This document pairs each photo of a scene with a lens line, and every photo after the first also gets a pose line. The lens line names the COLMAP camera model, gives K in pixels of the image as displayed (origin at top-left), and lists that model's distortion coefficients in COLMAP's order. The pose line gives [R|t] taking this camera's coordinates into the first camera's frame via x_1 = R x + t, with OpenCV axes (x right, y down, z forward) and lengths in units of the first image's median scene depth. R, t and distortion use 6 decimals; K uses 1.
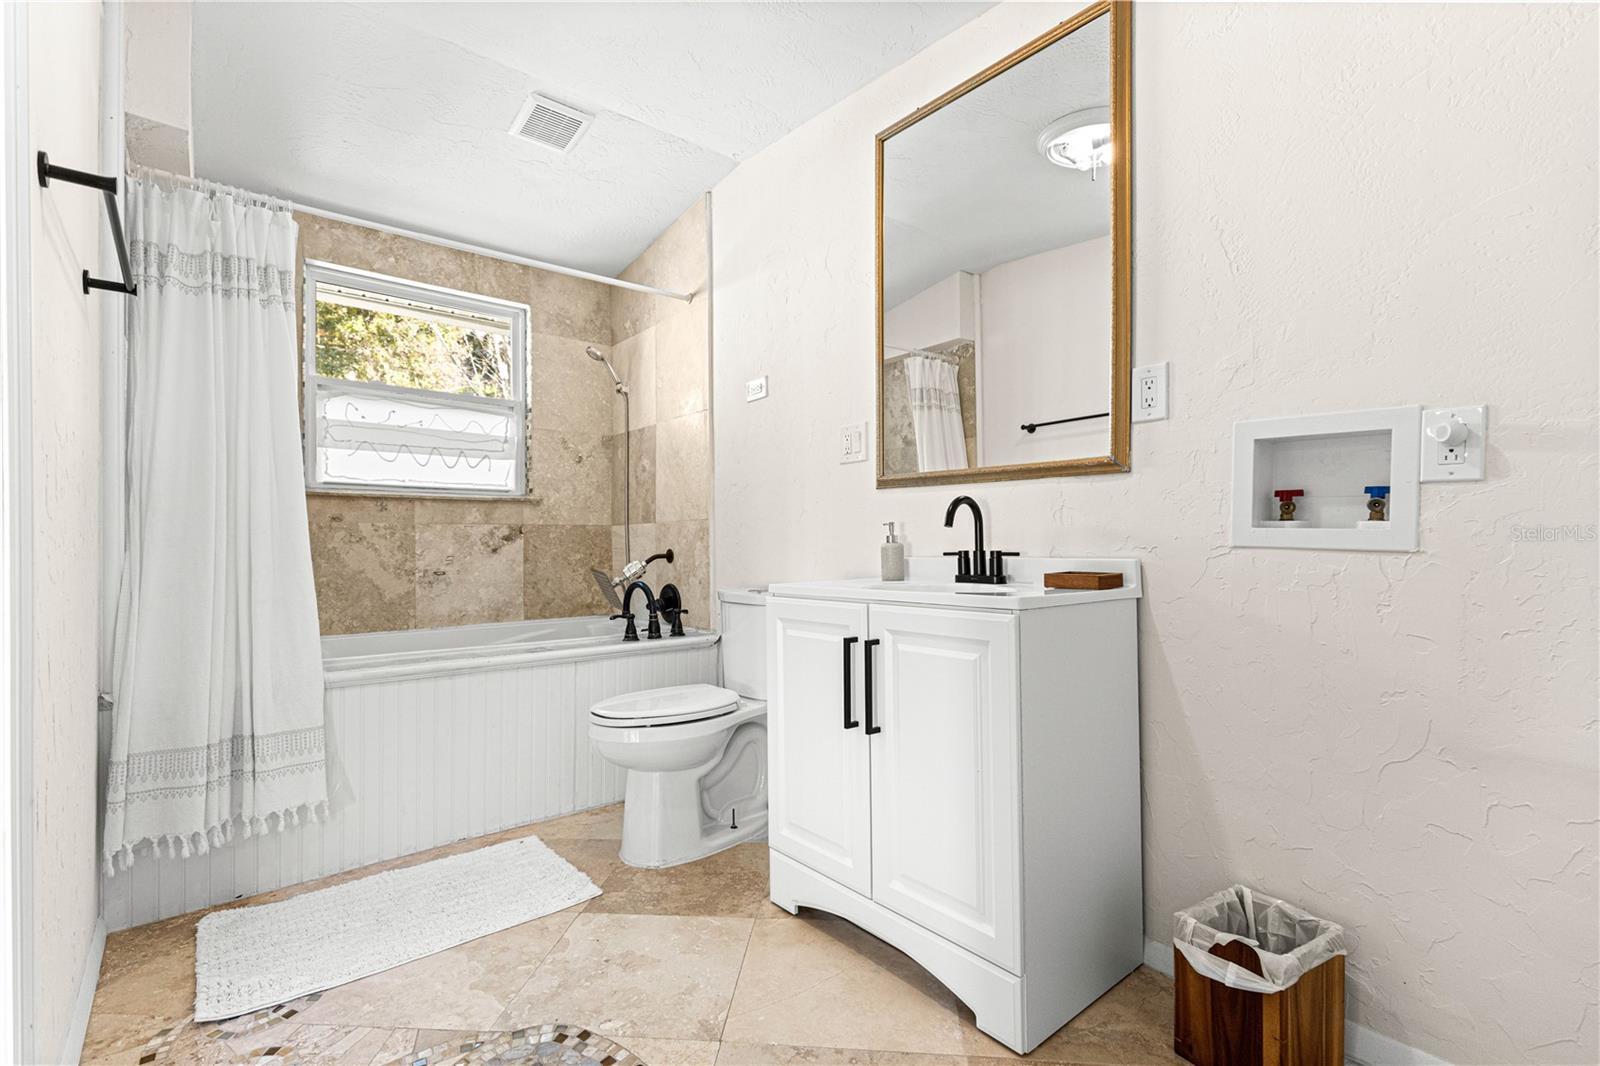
lens RADIAL K [[725.6, 0, 792.3], [0, 725.6, 536.6], [0, 0, 1]] dist [0.020850, -0.004273]
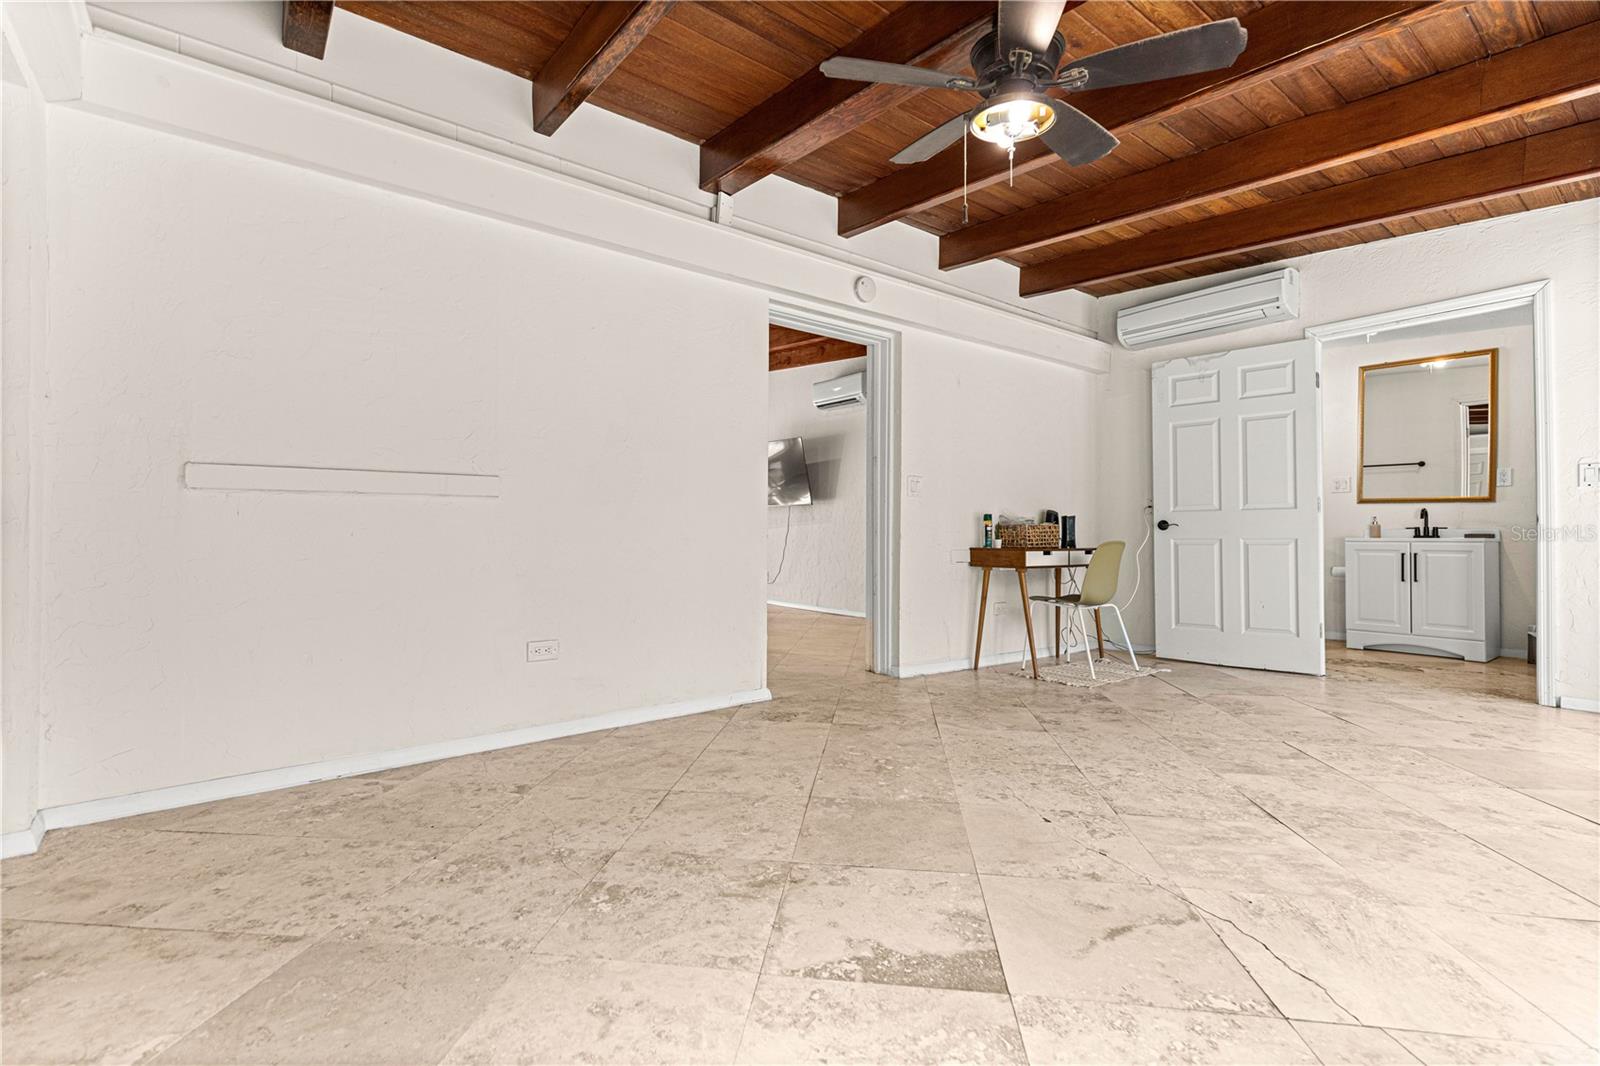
lens RADIAL K [[725.6, 0, 792.3], [0, 725.6, 536.6], [0, 0, 1]] dist [0.020850, -0.004273]
pose [[0.999720, 0.005705, -0.022944, -1.883510], [-0.005264, 0.999801, 0.019261, 0.012762], [0.023050, -0.019135, 0.999551, -1.700196]]
